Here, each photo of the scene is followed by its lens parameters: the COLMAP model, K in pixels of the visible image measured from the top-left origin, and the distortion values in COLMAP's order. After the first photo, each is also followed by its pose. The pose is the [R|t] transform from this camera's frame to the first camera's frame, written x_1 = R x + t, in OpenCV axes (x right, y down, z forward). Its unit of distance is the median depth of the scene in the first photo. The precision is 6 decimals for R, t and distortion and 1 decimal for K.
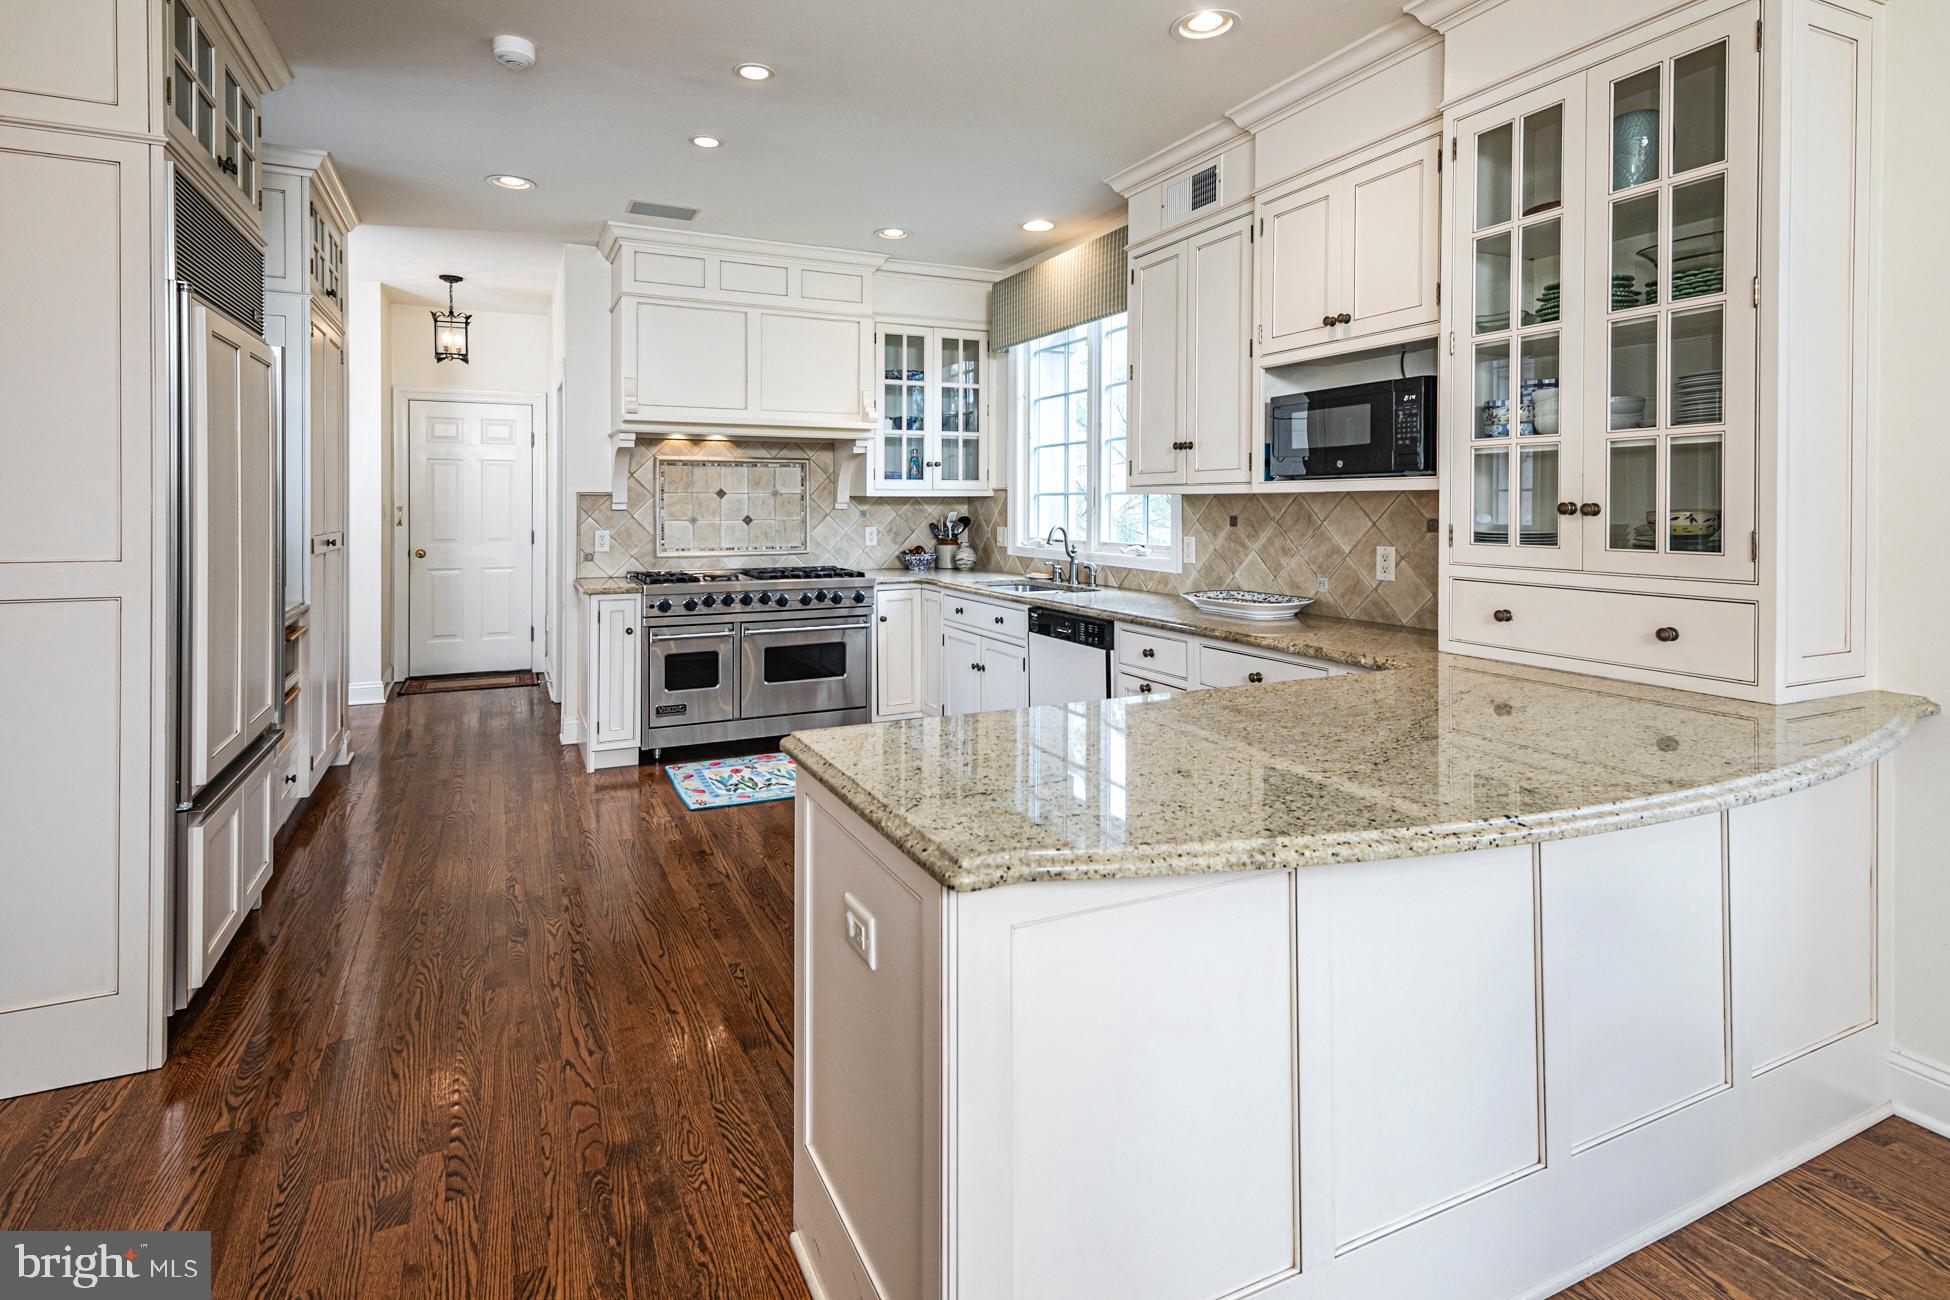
lens RADIAL K [[943.6, 0, 1008.7], [0, 943.6, 484.6], [0, 0, 1]] dist [0.021255, -0.006538]
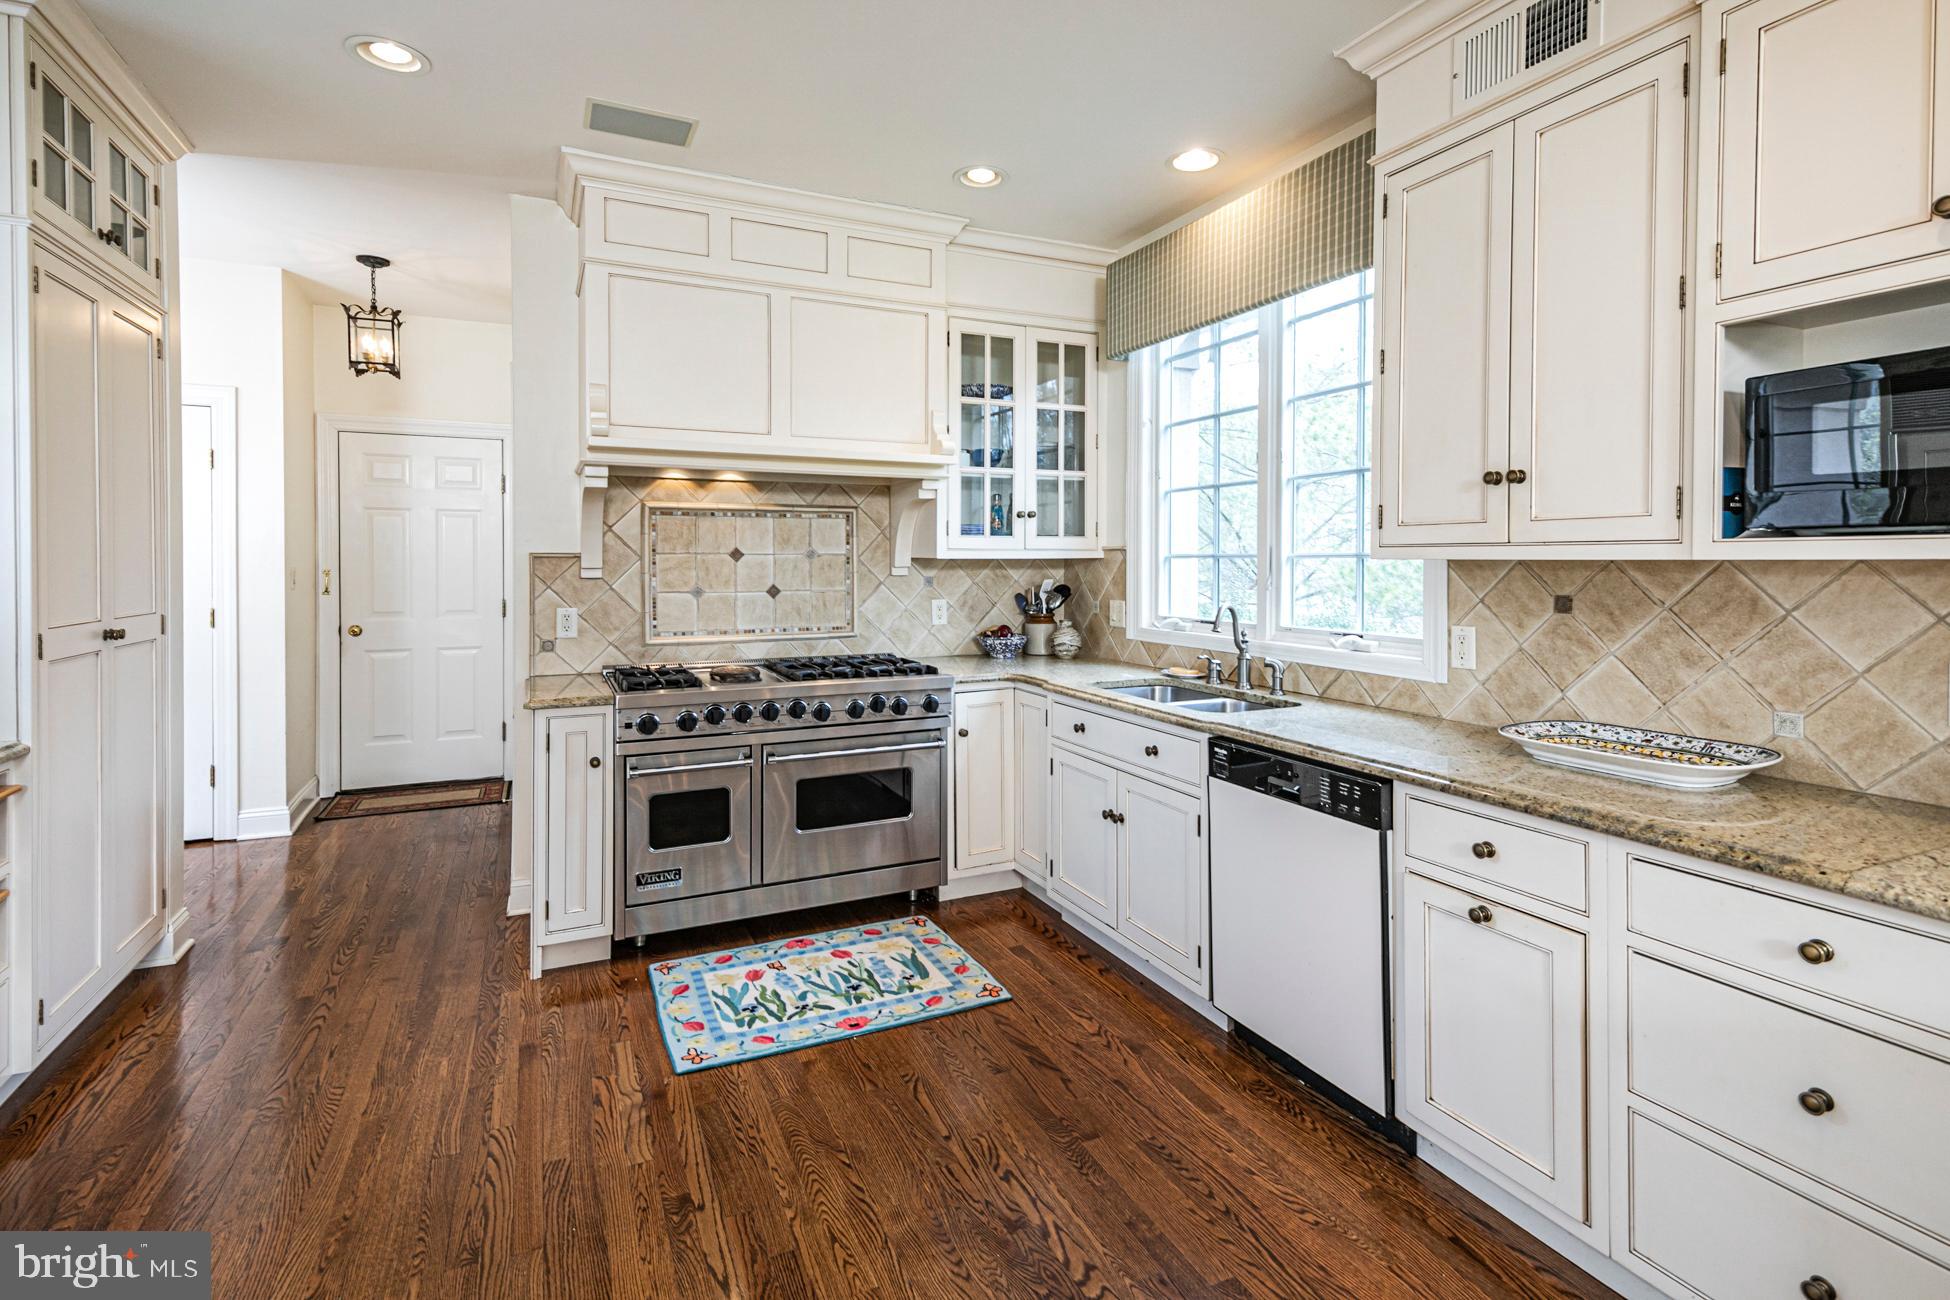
lens RADIAL K [[943.6, 0, 1006.9], [0, 943.6, 556.5], [0, 0, 1]] dist [0.021255, -0.006538]
pose [[0.999388, 0.001572, -0.034933, -0.078680], [-0.000998, 0.999864, 0.016444, -0.001252], [0.034954, -0.016400, 0.999254, 0.310065]]
